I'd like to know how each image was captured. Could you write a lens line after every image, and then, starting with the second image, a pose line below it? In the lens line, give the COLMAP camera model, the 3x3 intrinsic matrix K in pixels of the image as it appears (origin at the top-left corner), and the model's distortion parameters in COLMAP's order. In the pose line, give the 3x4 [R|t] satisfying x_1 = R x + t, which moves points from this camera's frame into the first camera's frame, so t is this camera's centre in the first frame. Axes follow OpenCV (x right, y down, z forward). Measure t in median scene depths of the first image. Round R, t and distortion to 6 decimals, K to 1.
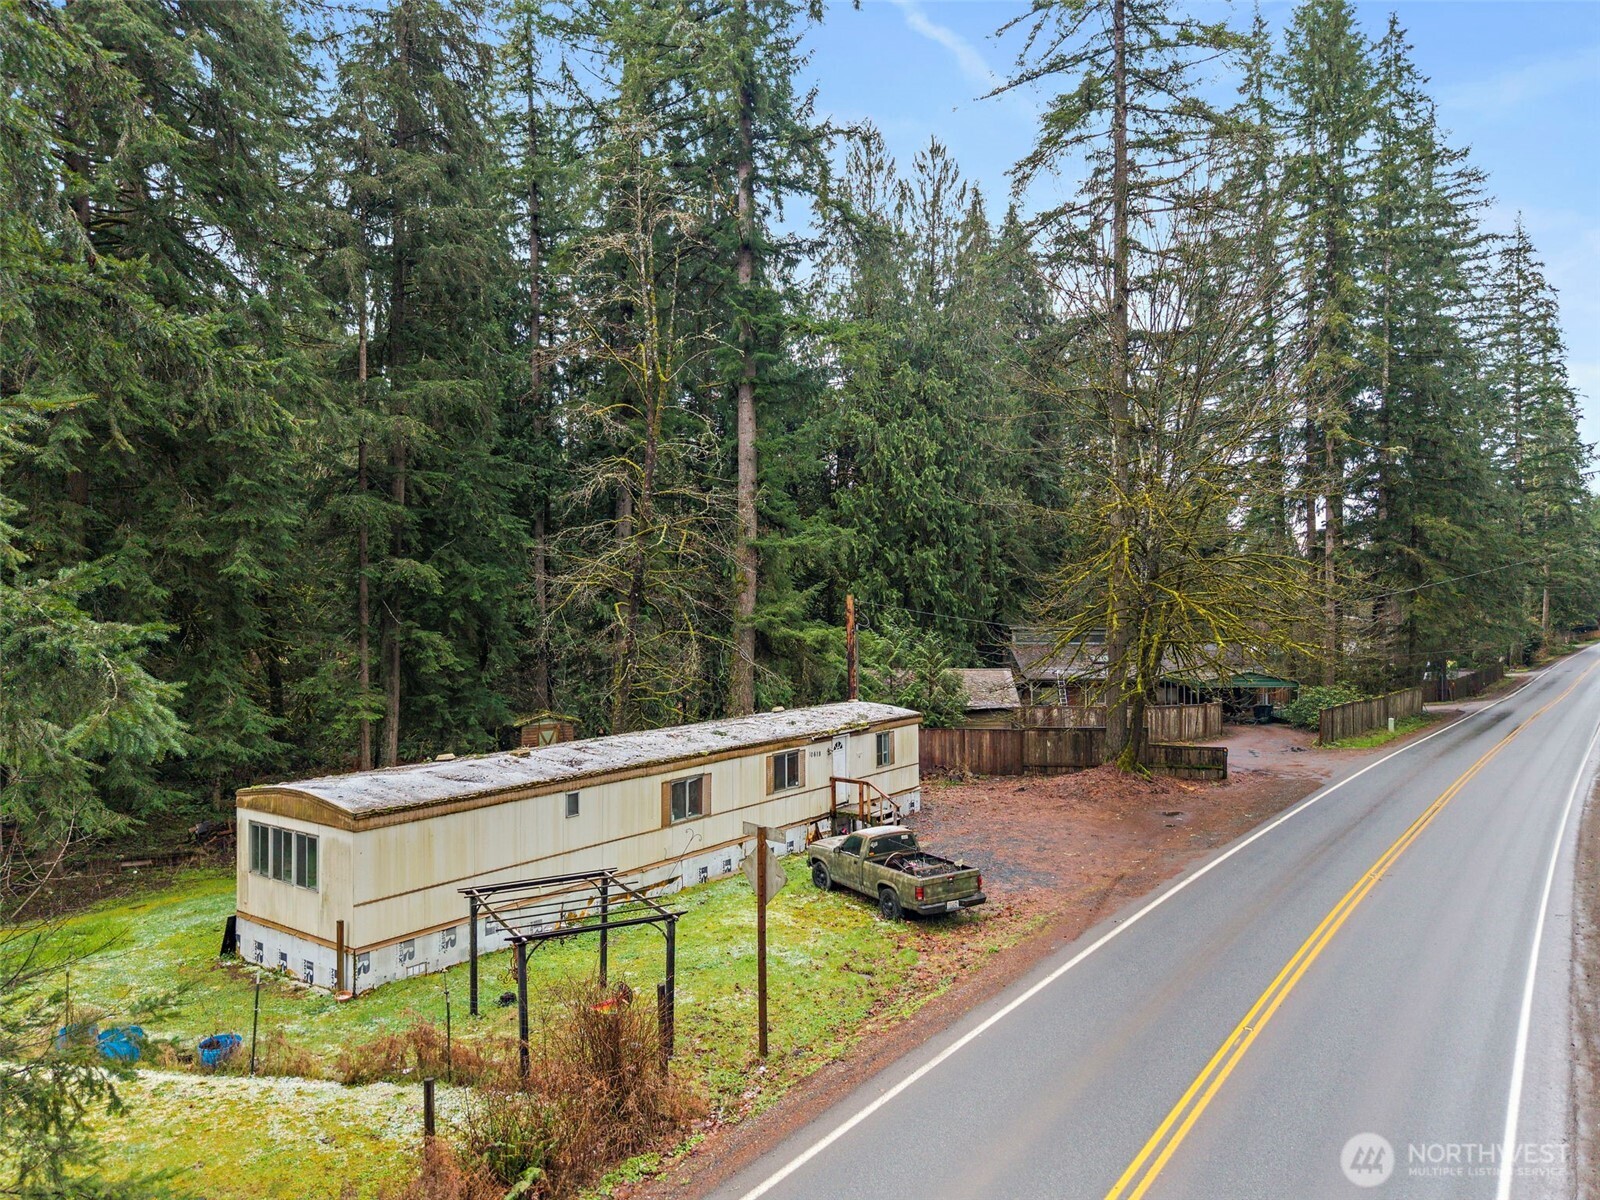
lens RADIAL K [[1076.0, 0, 800.0], [0, 1076.0, 600.0], [0, 0, 1]] dist [0.052988, -0.073568]
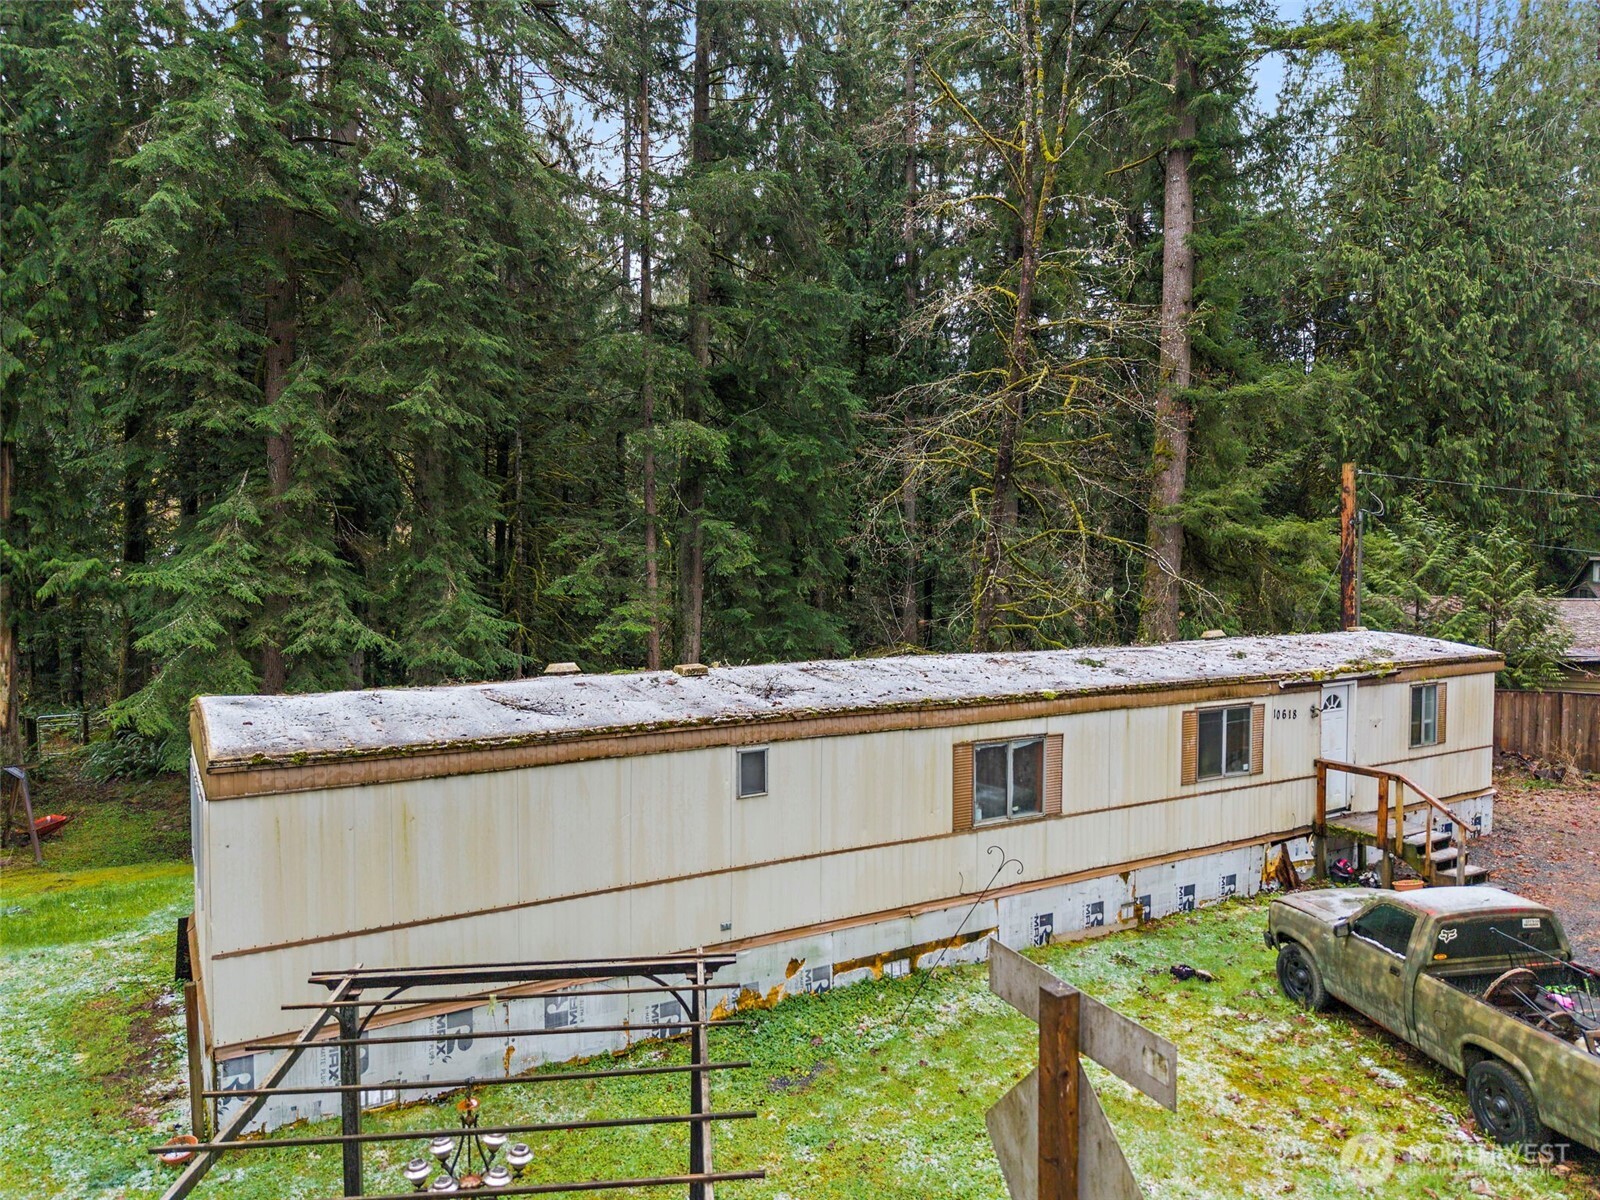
lens RADIAL K [[1091.4, 0, 795.8], [0, 1091.4, 603.9], [0, 0, 1]] dist [0.053945, -0.078337]
pose [[0.923106, 0.025008, -0.383731, -0.001660], [-0.008293, 0.998946, 0.045153, 0.067585], [0.384455, -0.038499, 0.922340, 0.417717]]
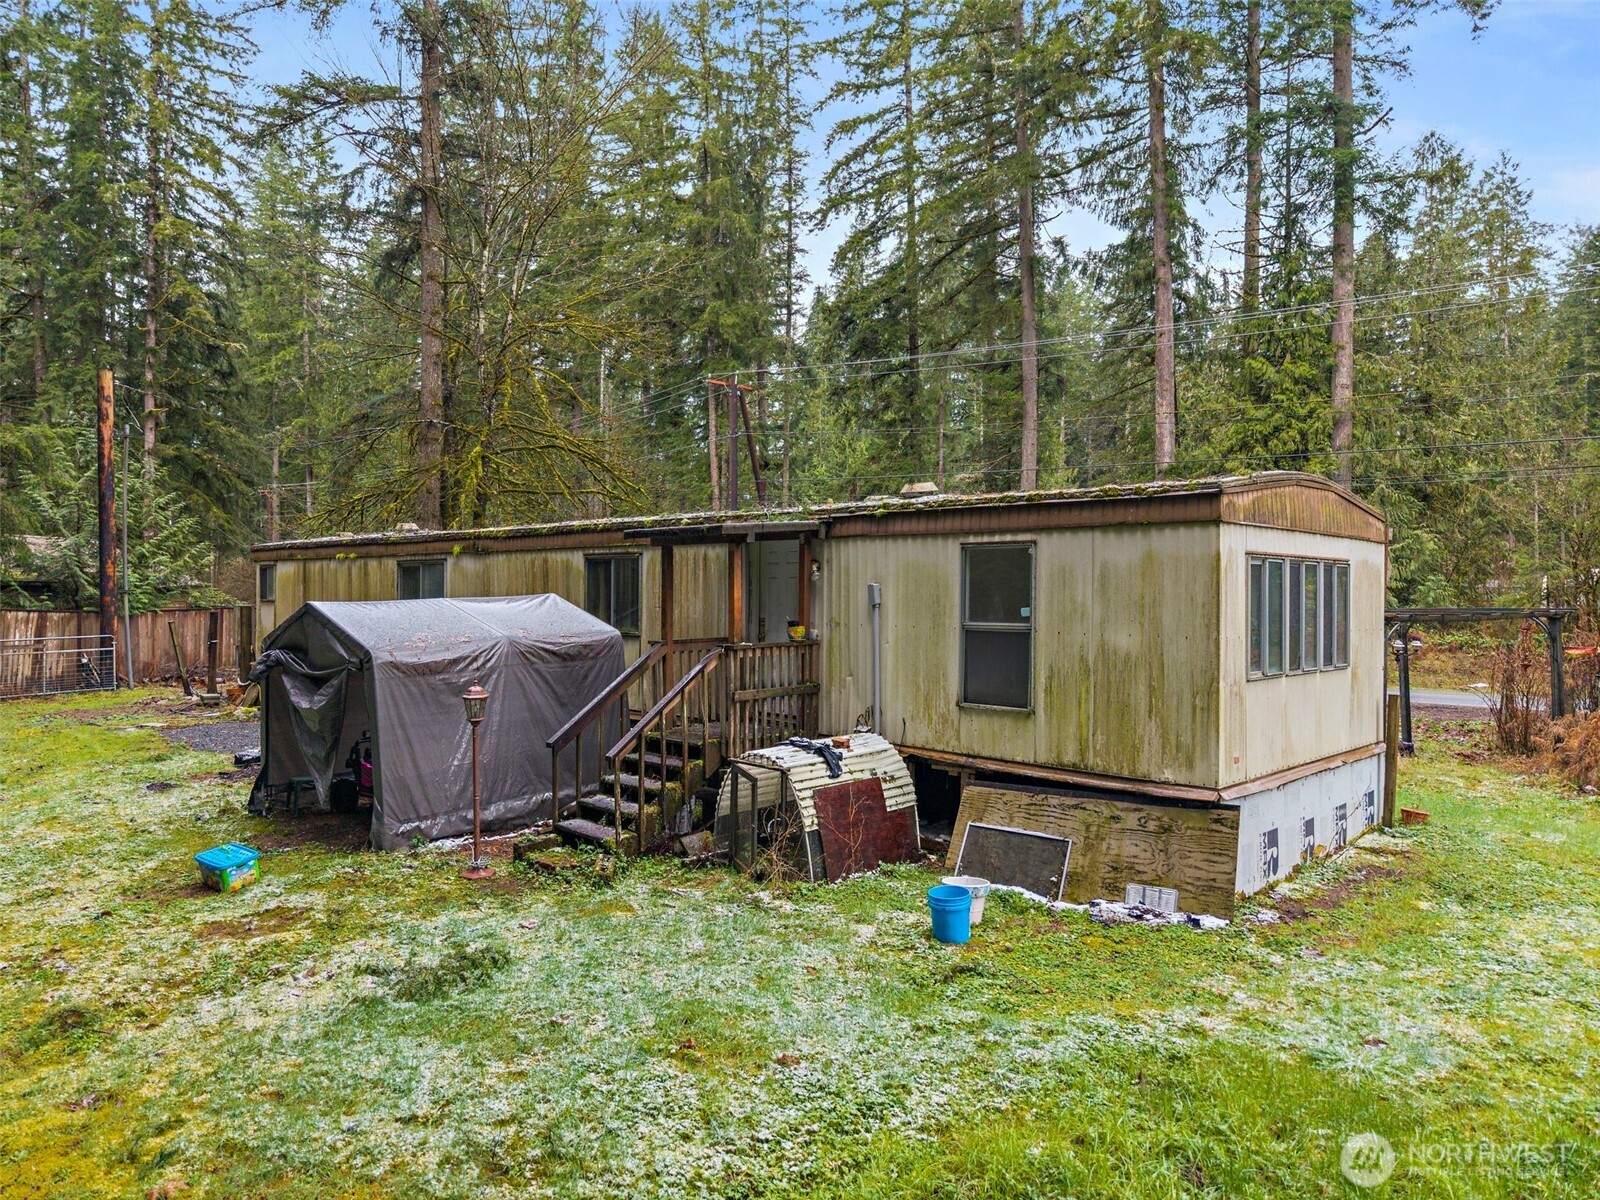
lens RADIAL K [[1076.0, 0, 800.0], [0, 1076.0, 600.0], [0, 0, 1]] dist [0.052988, -0.073568]
pose [[0.120638, -0.000871, 0.992696, -0.655042], [-0.006433, 0.999978, 0.001659, 0.154943], [-0.992676, -0.006586, 0.120630, 0.784413]]
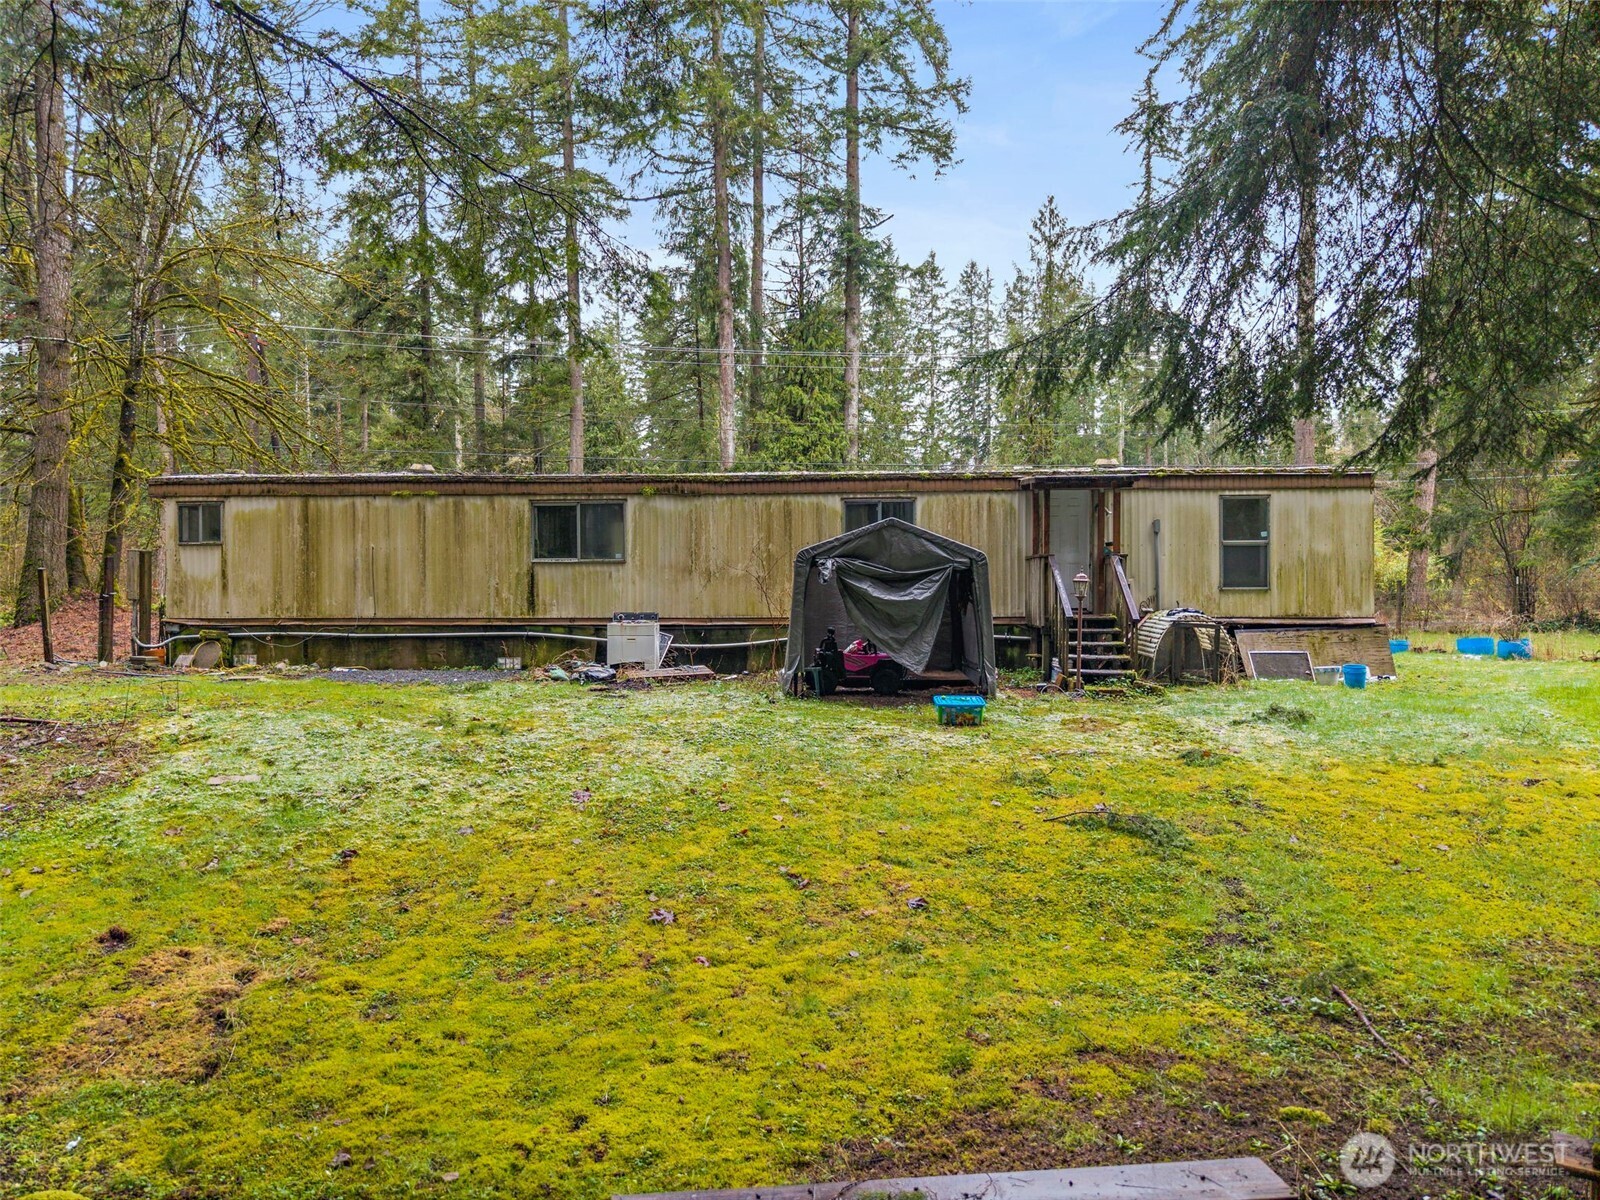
lens RADIAL K [[1091.4, 0, 795.8], [0, 1091.4, 603.9], [0, 0, 1]] dist [0.053945, -0.078337]
pose [[-0.567910, 0.005131, 0.823075, -0.671956], [0.007163, 0.999974, -0.001291, 0.194612], [-0.823060, 0.005163, -0.567932, 1.292613]]
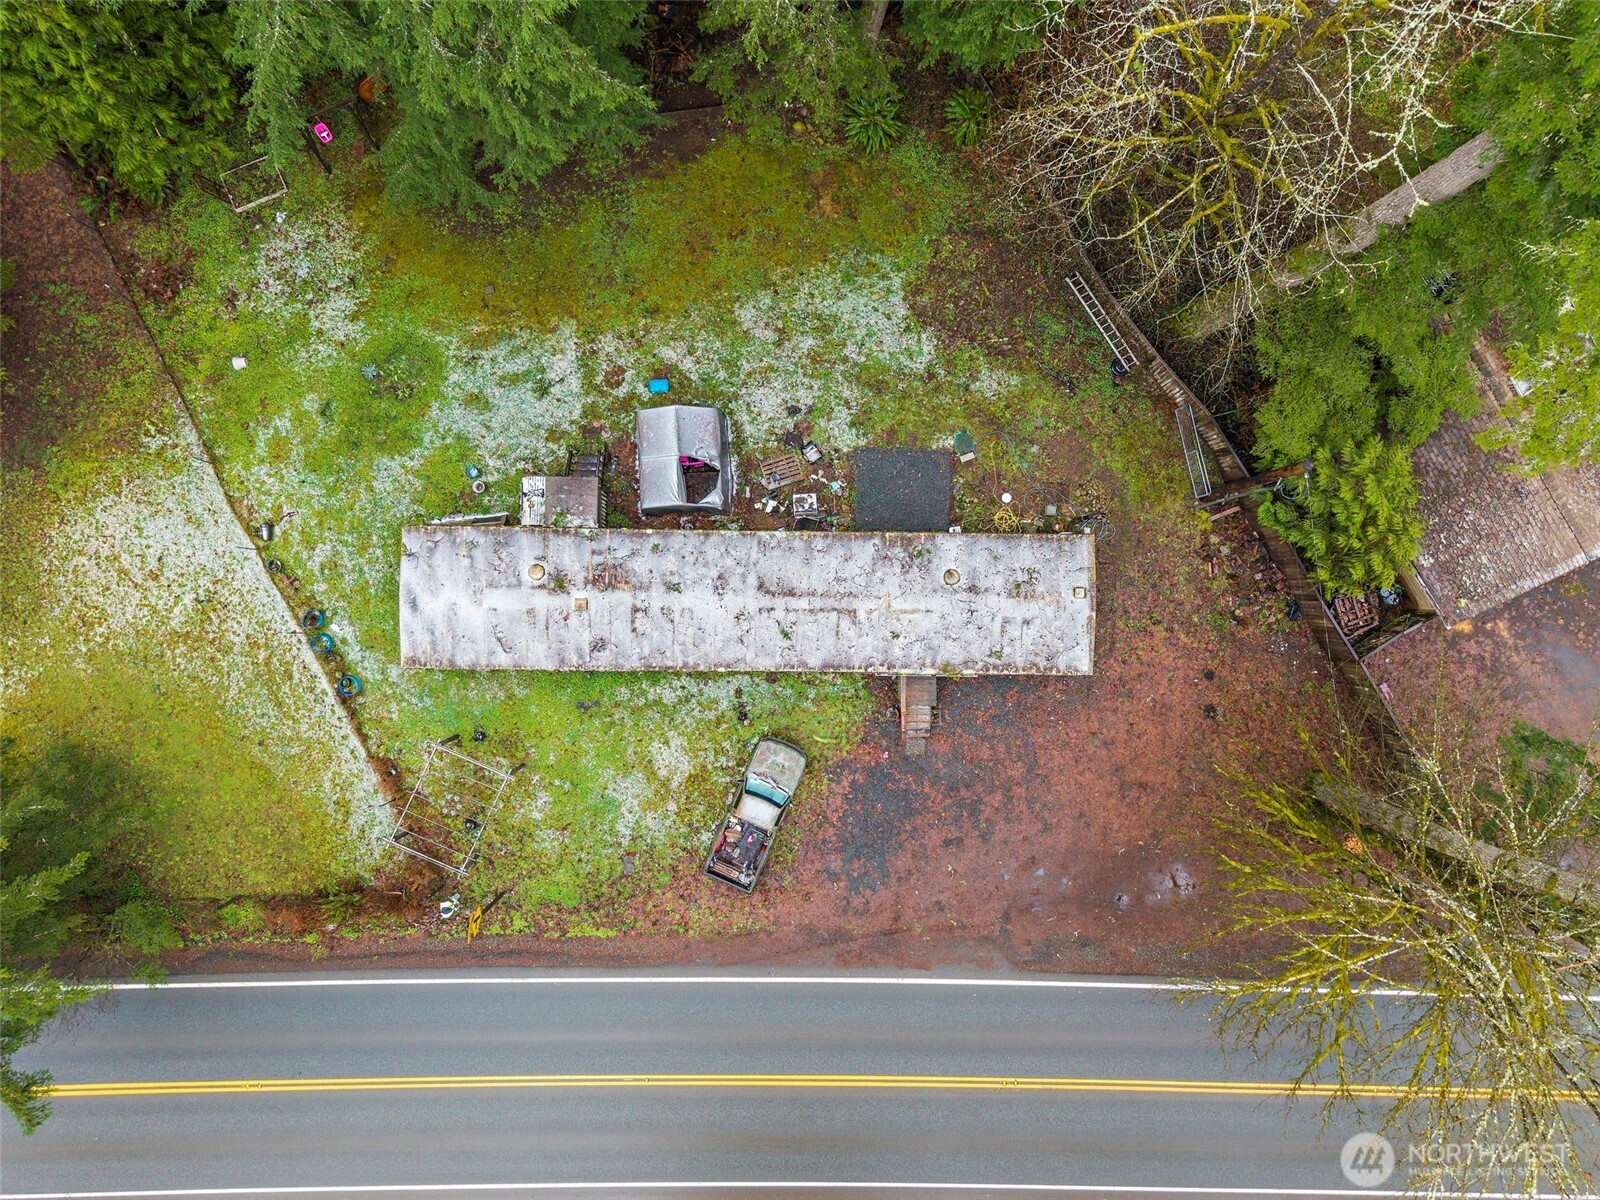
lens RADIAL K [[1076.0, 0, 800.0], [0, 1076.0, 600.0], [0, 0, 1]] dist [0.052988, -0.073568]
pose [[0.584091, 0.811685, 0.002096, -0.089791], [-0.000168, -0.002462, 0.999997, -0.905985], [0.811688, -0.584090, -0.001301, 0.979702]]
